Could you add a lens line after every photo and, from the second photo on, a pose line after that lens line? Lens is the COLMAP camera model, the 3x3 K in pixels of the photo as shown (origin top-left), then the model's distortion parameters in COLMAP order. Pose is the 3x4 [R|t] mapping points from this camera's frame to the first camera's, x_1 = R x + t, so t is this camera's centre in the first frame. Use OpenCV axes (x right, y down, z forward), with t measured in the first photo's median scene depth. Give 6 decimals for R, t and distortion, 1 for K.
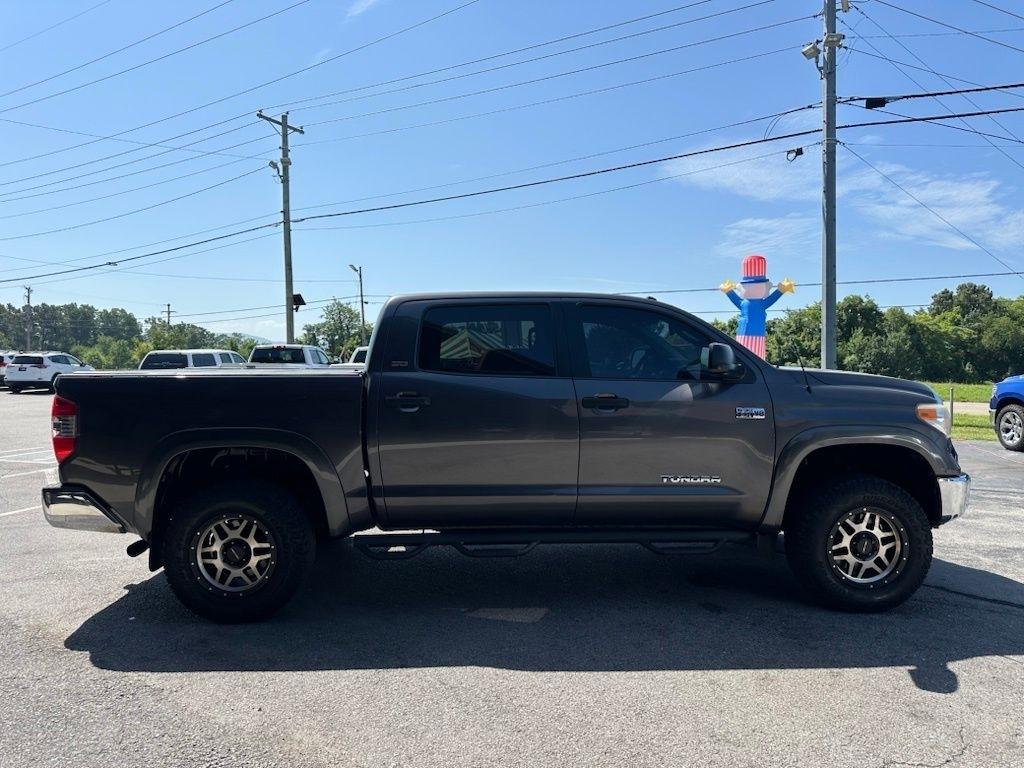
lens RADIAL K [[727.1, 0, 519.5], [0, 727.1, 385.5], [0, 0, 1]] dist [0.000111, -0.001834]
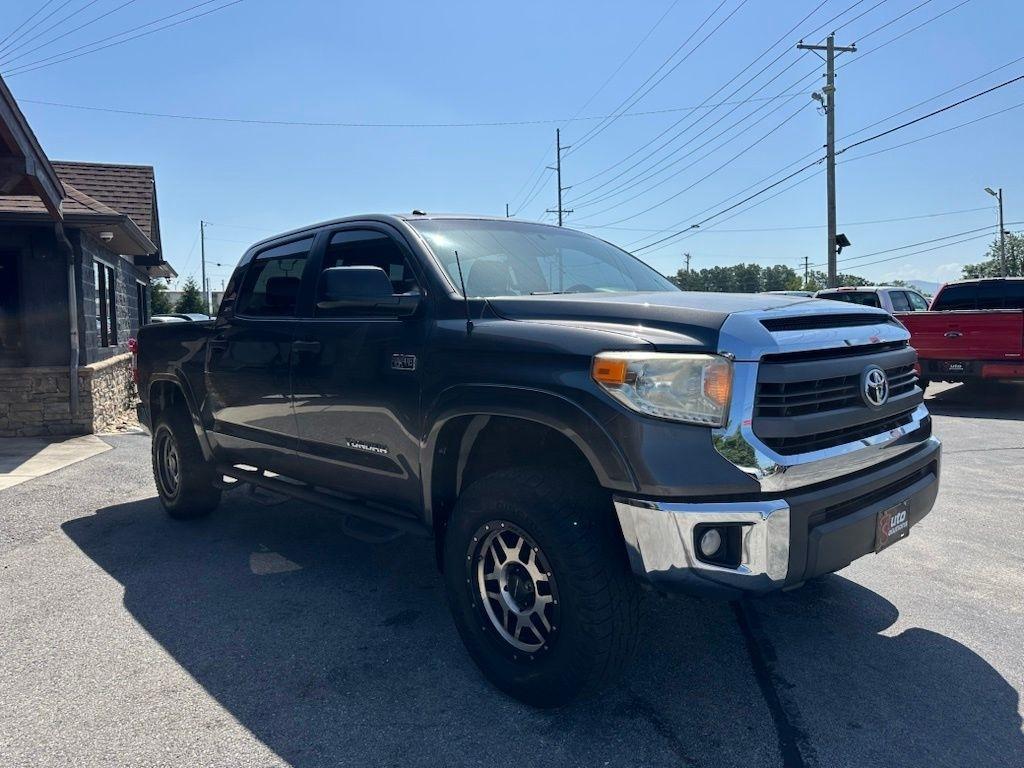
lens RADIAL K [[732.8, 0, 510.0], [0, 732.8, 371.9], [0, 0, 1]] dist [0.007609, -0.010408]
pose [[0.629499, 0.024510, -0.776614, 0.148030], [0.011537, 0.999097, 0.040883, 0.003464], [0.776915, -0.034696, 0.628648, 0.099931]]
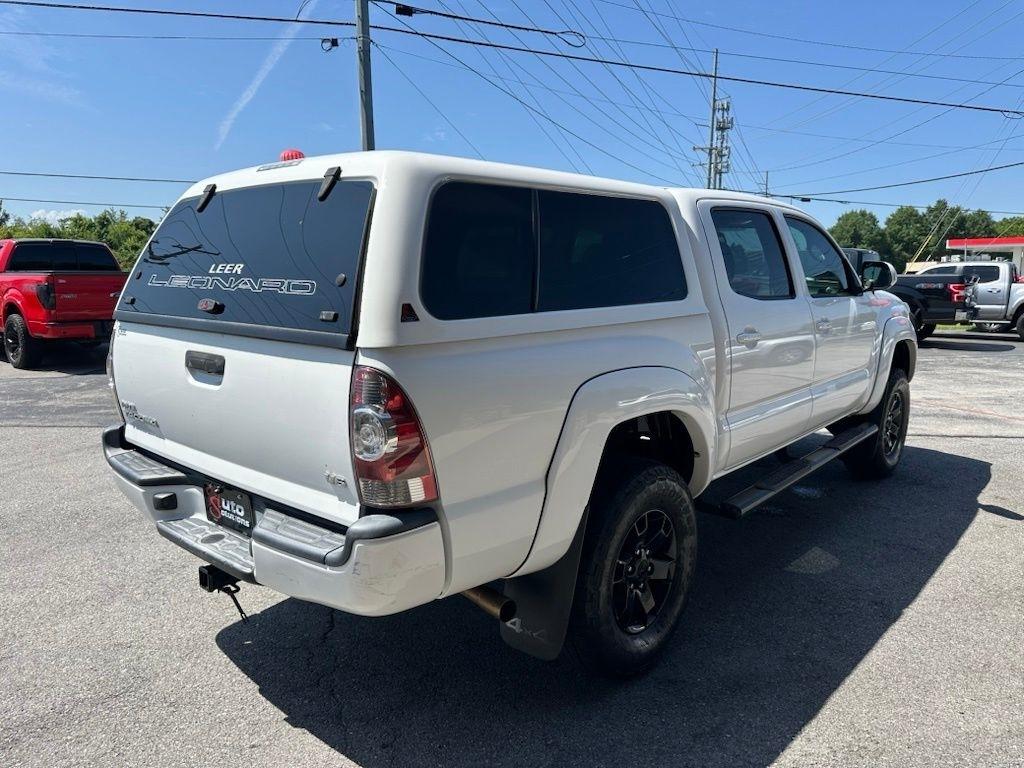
lens RADIAL K [[727.4, 0, 508.2], [0, 727.4, 382.0], [0, 0, 1]] dist [0.000773, -0.001688]
pose [[0.683535, -0.105827, 0.722205, -0.138601], [0.014059, 0.991159, 0.131931, -0.000009], [-0.729782, -0.080026, 0.678980, 0.097882]]
